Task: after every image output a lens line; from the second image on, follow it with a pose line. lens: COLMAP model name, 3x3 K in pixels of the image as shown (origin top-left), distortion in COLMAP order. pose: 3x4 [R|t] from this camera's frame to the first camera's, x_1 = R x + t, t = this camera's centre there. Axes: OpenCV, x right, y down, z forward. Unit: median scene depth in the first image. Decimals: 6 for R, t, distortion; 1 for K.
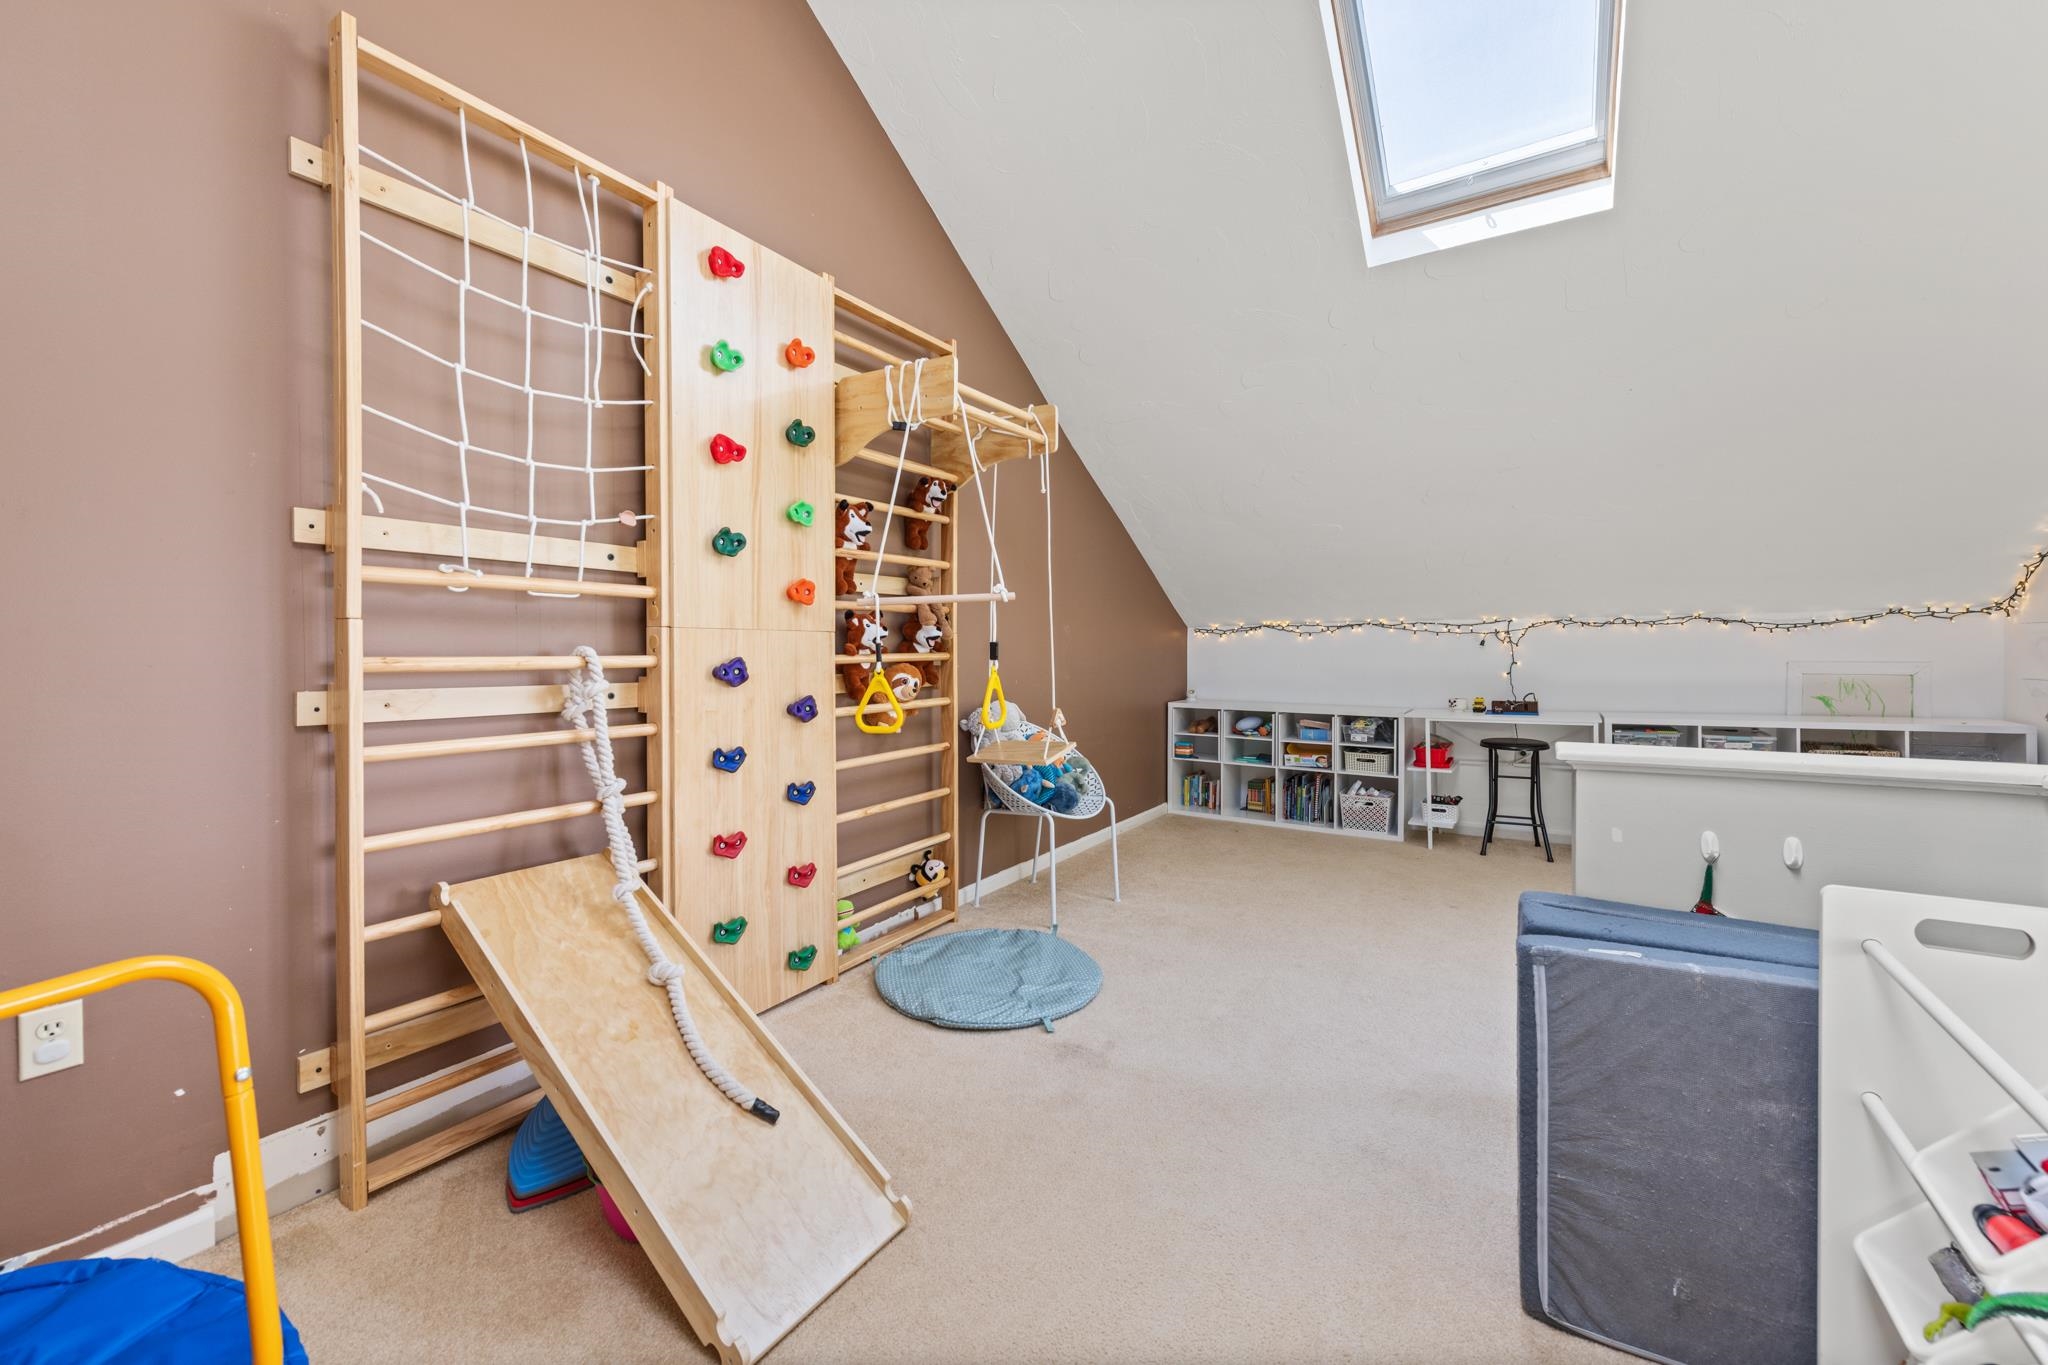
lens RADIAL K [[788.7, 0, 1023.9], [0, 788.7, 661.3], [0, 0, 1]] dist [0.000227, 0.000010]
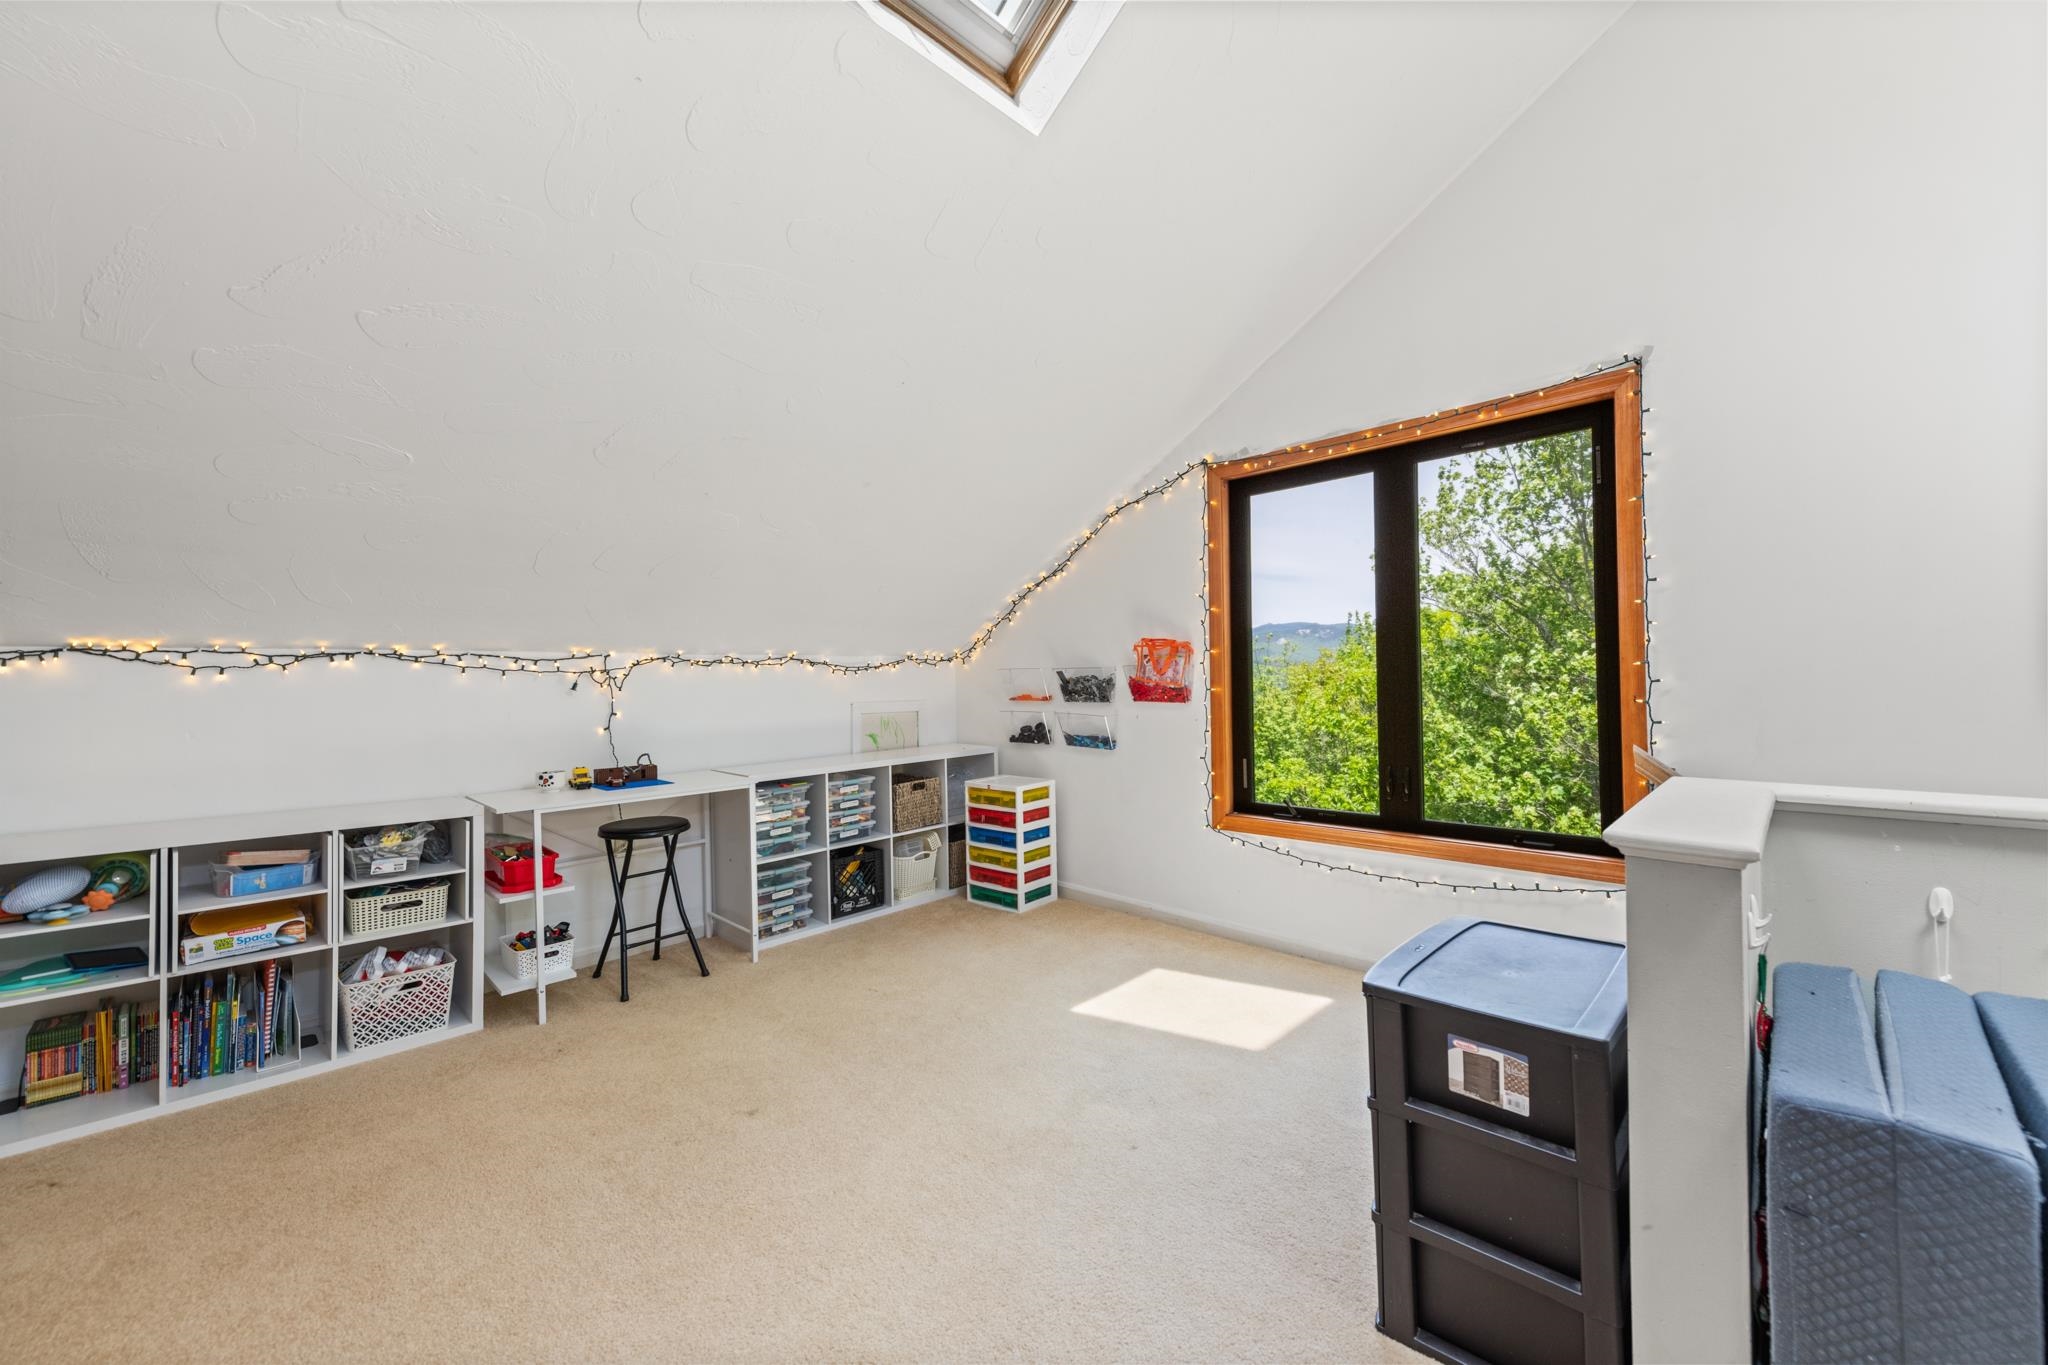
lens RADIAL K [[784.2, 0, 1054.1], [0, 784.2, 680.1], [0, 0, 1]] dist [-0.011892, -0.000193]
pose [[0.187316, 0.006891, 0.982276, -0.003564], [0.034012, 0.999330, -0.013496, -0.005580], [-0.981711, 0.035938, 0.186956, 0.463932]]
